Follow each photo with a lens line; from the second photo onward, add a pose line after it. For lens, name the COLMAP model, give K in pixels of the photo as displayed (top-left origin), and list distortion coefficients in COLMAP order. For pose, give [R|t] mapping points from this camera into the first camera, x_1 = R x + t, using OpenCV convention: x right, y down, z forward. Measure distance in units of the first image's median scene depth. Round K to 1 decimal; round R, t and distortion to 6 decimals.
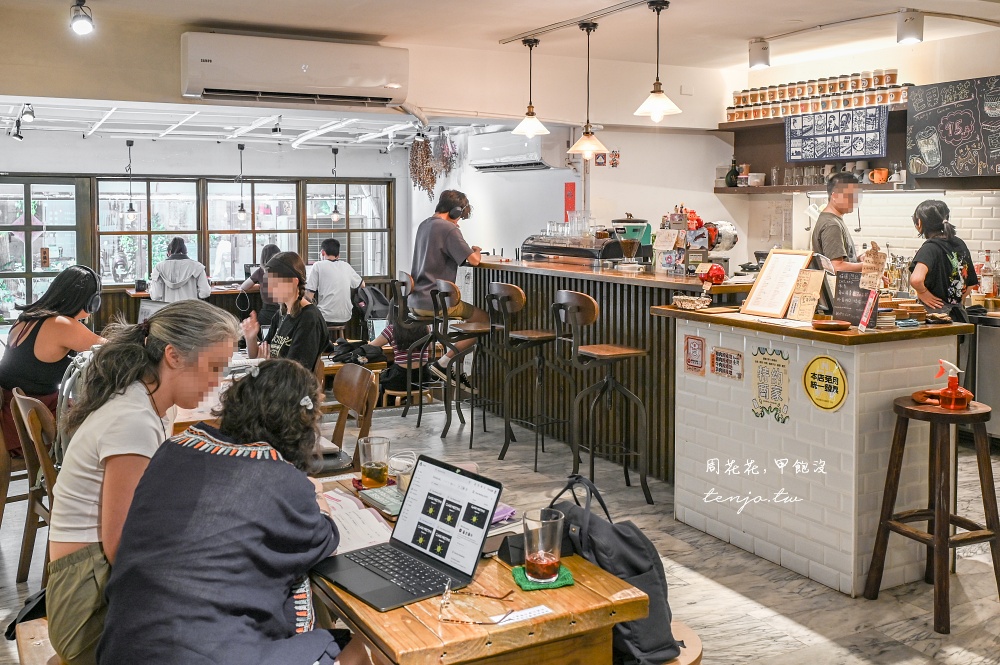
lens RADIAL K [[980.0, 0, 499.3], [0, 980.0, 335.9], [0, 0, 1]] dist [0.001877, 0.000000]
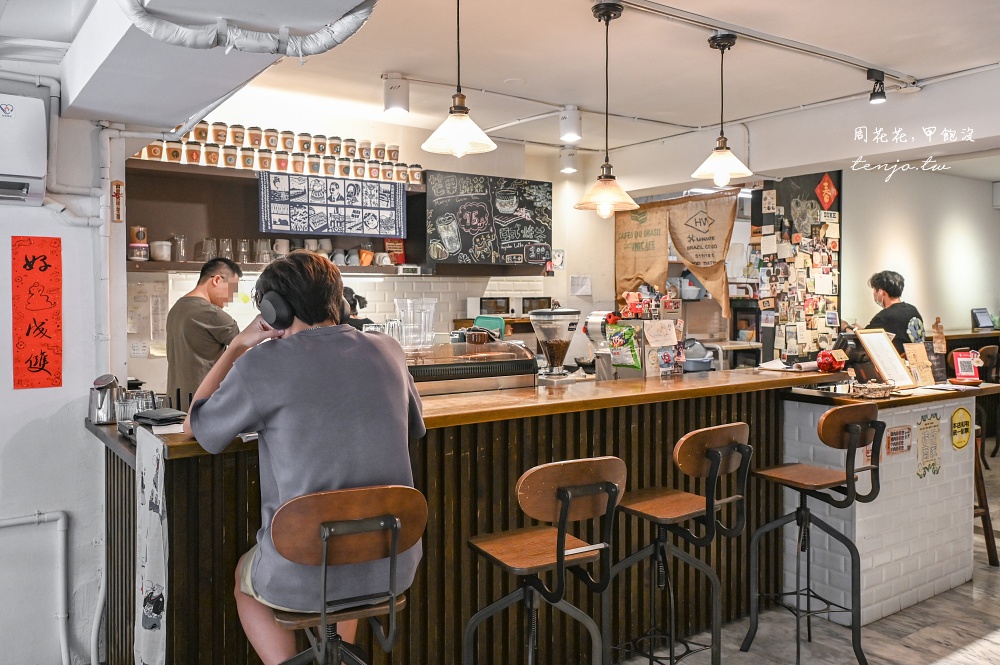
lens RADIAL K [[802.7, 0, 499.7], [0, 802.7, 332.9], [0, 0, 1]] dist [0.012815, -0.002971]
pose [[-0.118124, -0.050048, 0.991737, -0.383879], [0.129493, 0.989424, 0.065355, -0.134080], [-0.984519, 0.136143, -0.110394, 1.022981]]
